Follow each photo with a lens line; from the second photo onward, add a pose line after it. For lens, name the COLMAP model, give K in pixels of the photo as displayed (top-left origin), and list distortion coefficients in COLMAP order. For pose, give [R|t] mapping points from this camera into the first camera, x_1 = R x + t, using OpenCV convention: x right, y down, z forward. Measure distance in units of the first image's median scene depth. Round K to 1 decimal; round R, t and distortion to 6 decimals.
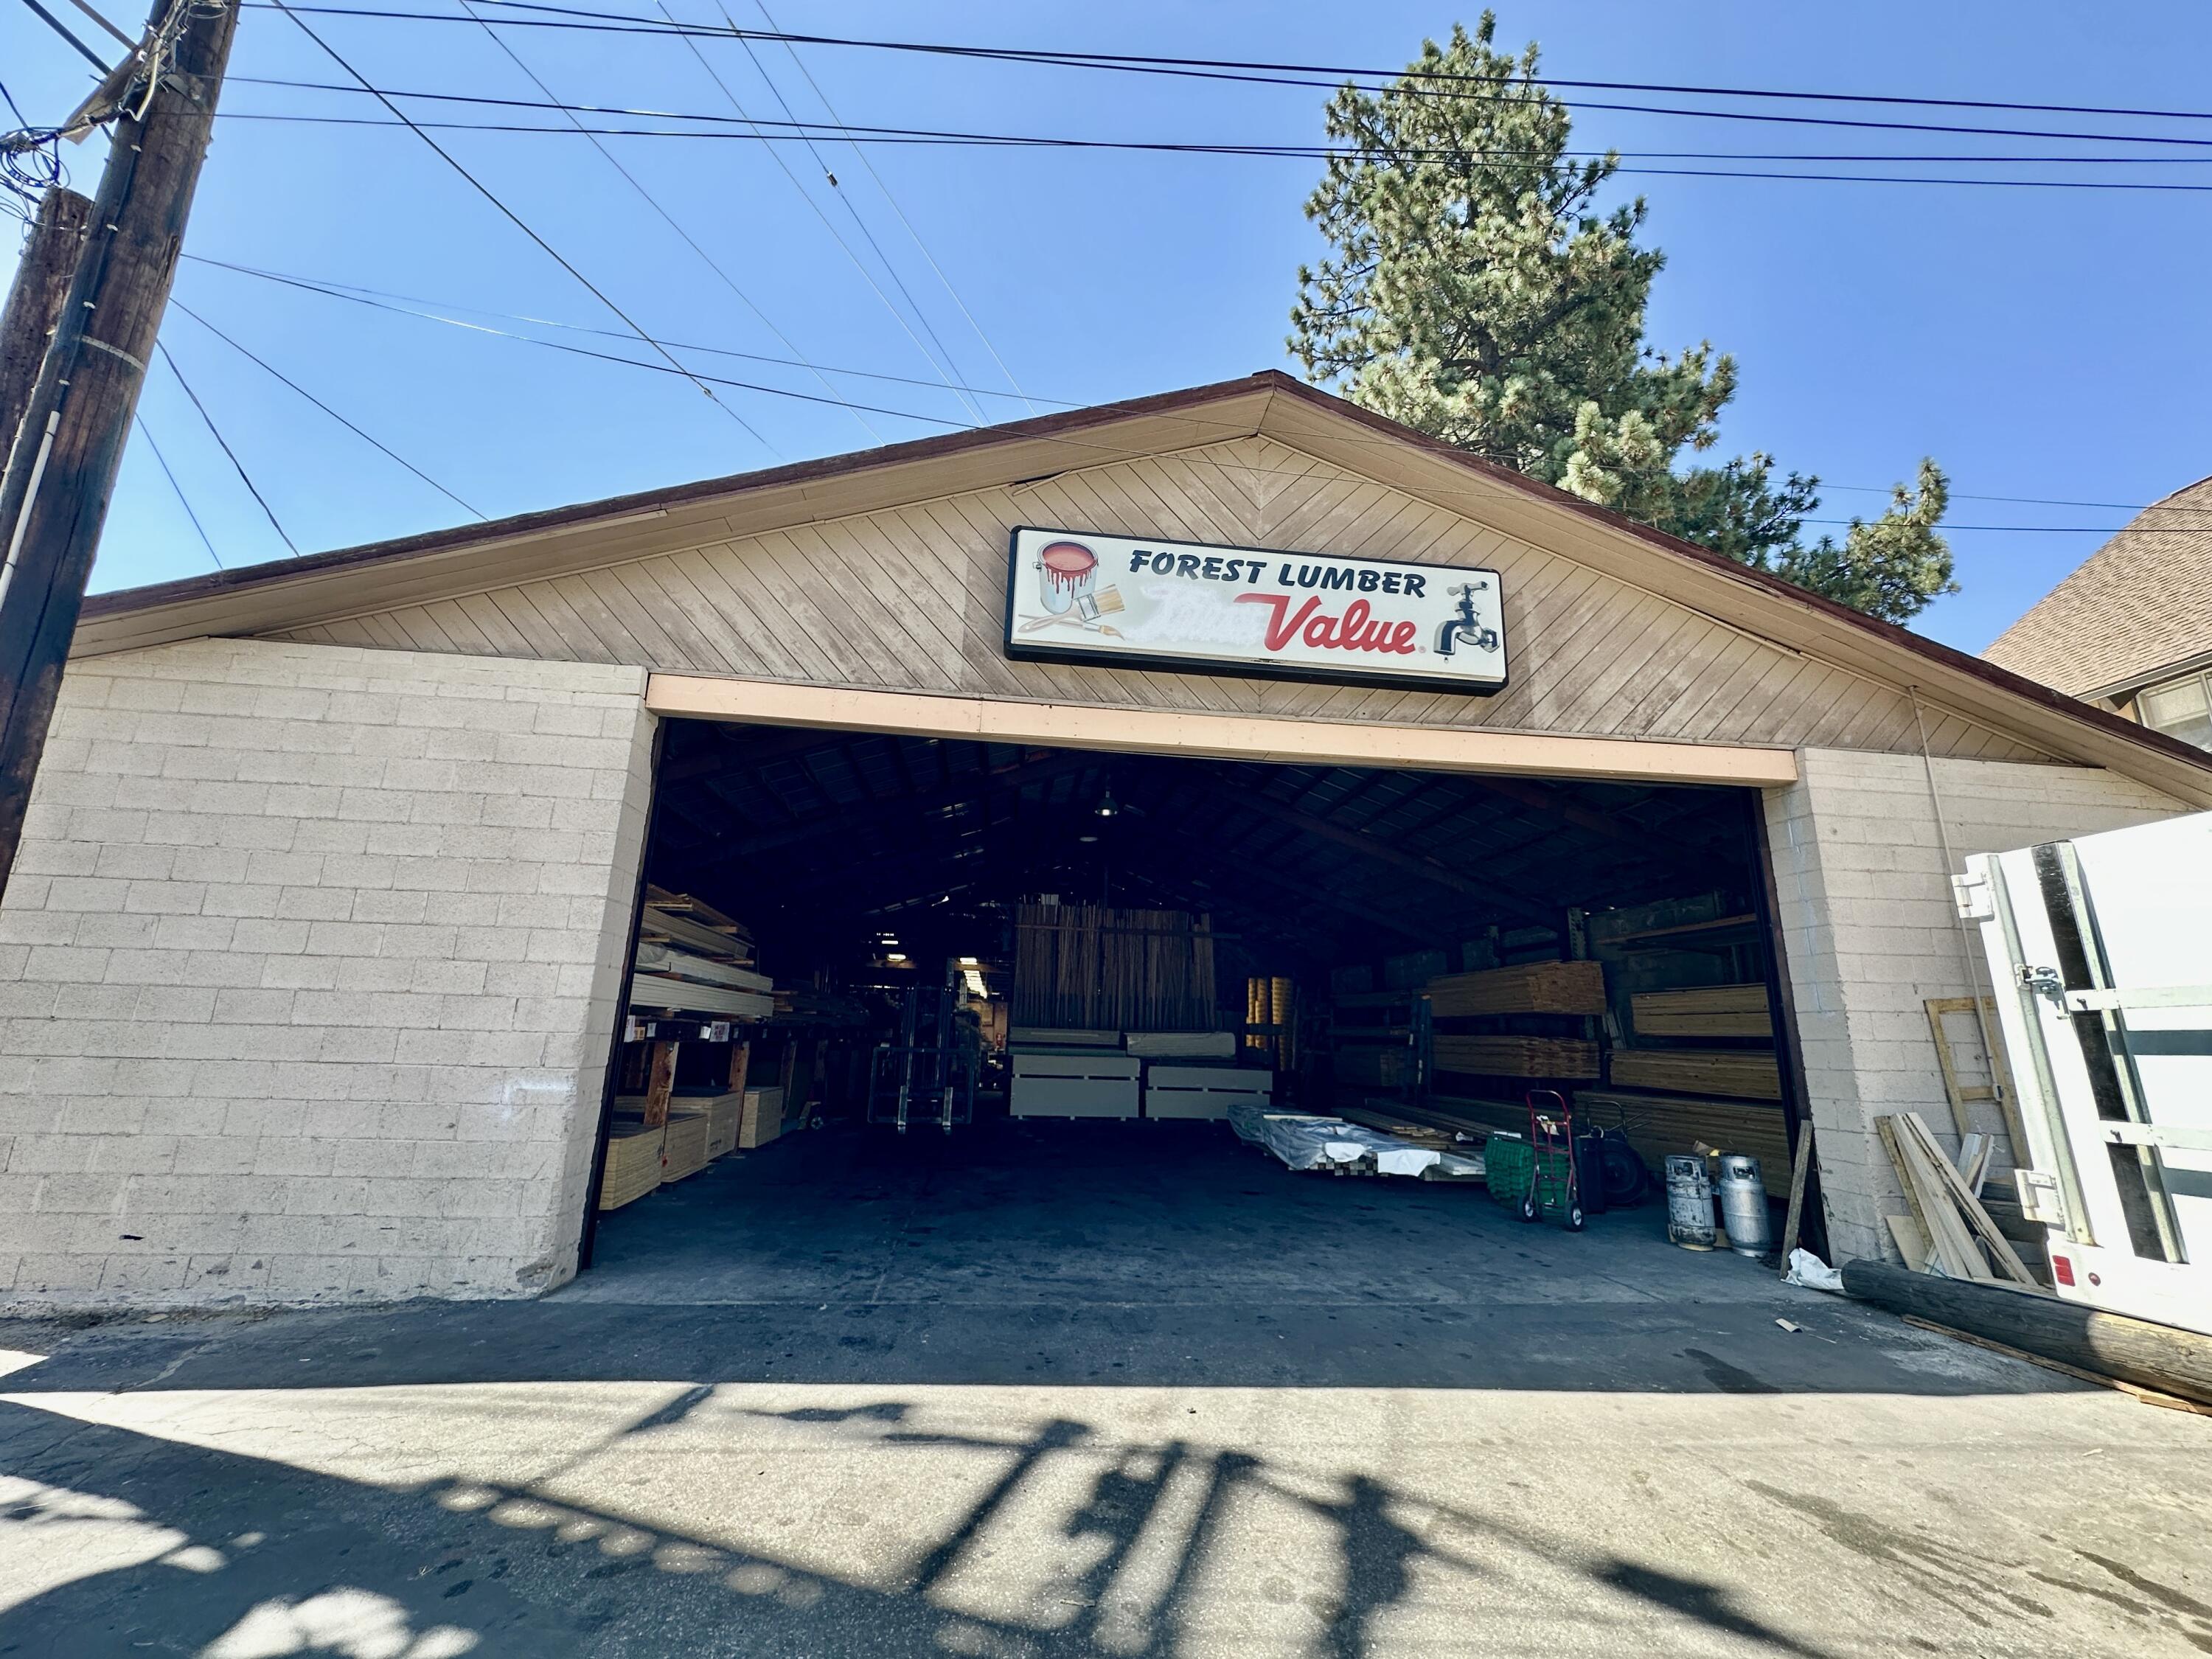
lens RADIAL K [[884.0, 0, 1106.0], [0, 884.0, 829.5], [0, 0, 1]] dist [-0.001036, -0.000038]
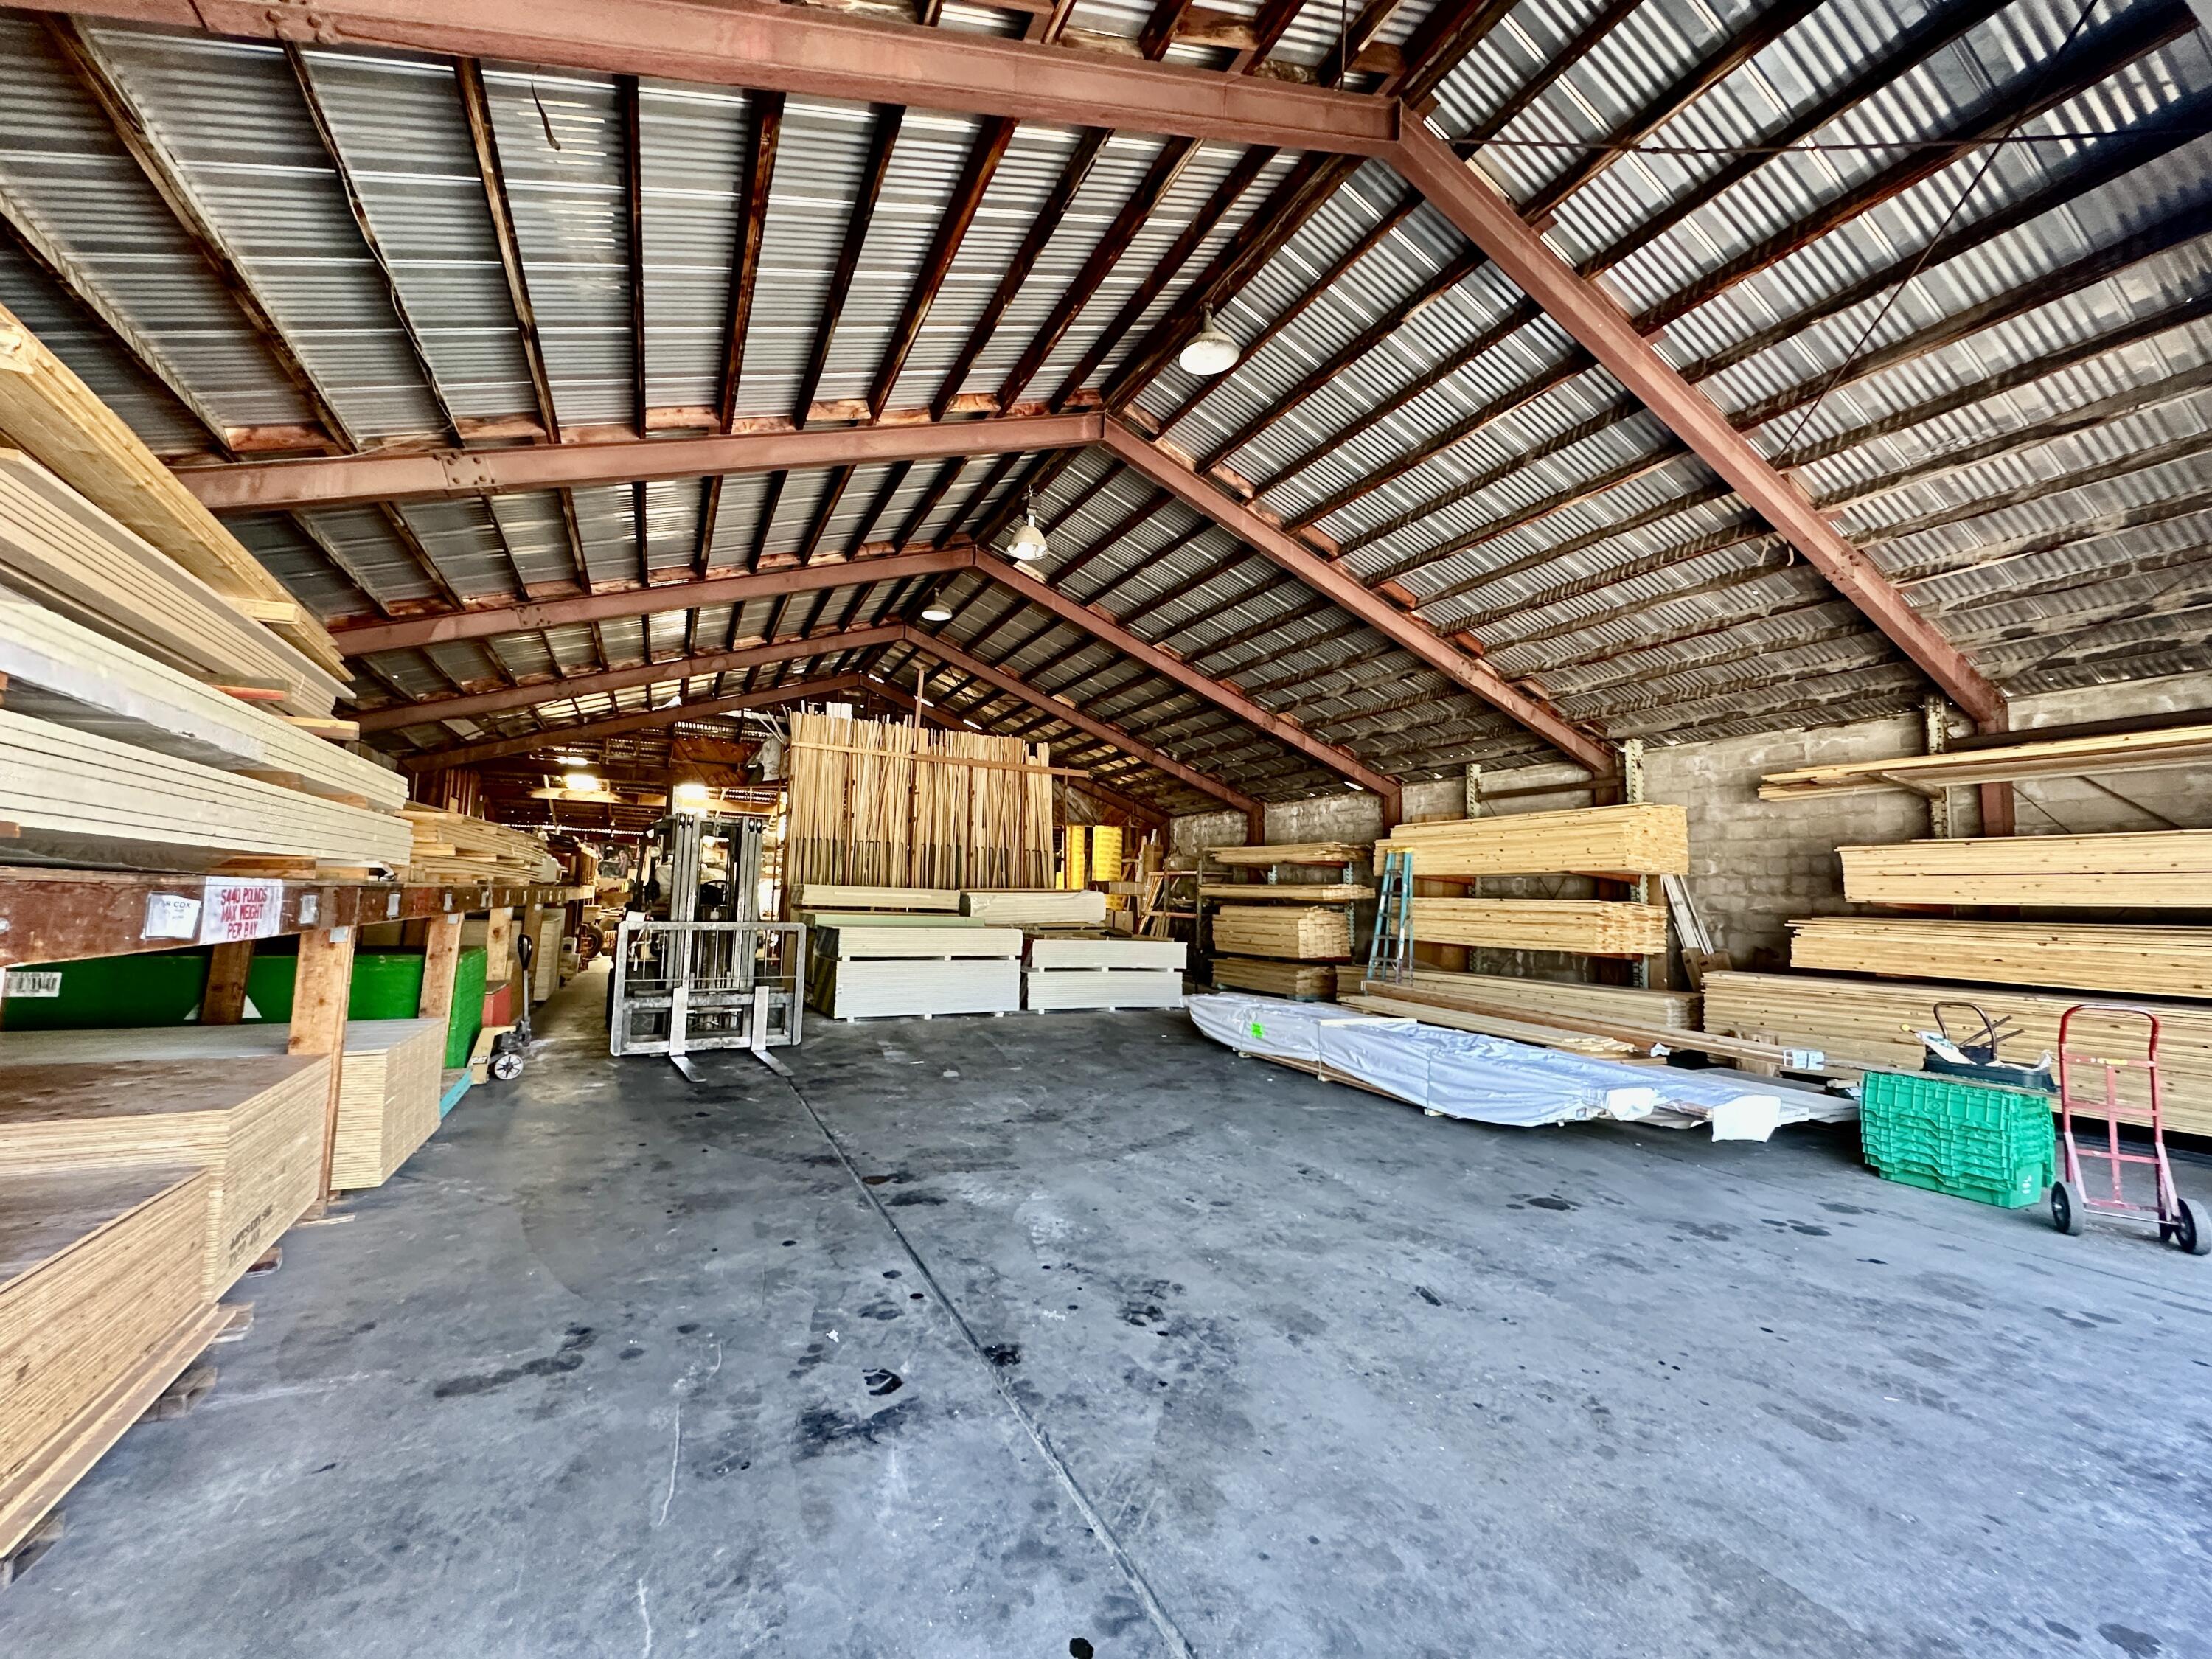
lens RADIAL K [[884.0, 0, 1106.0], [0, 884.0, 829.5], [0, 0, 1]] dist [-0.001036, -0.000038]
pose [[0.939946, 0.024068, 0.340475, -0.142090], [-0.078313, 0.986107, 0.146490, 0.072184], [-0.332219, -0.164356, 0.928772, 0.338080]]
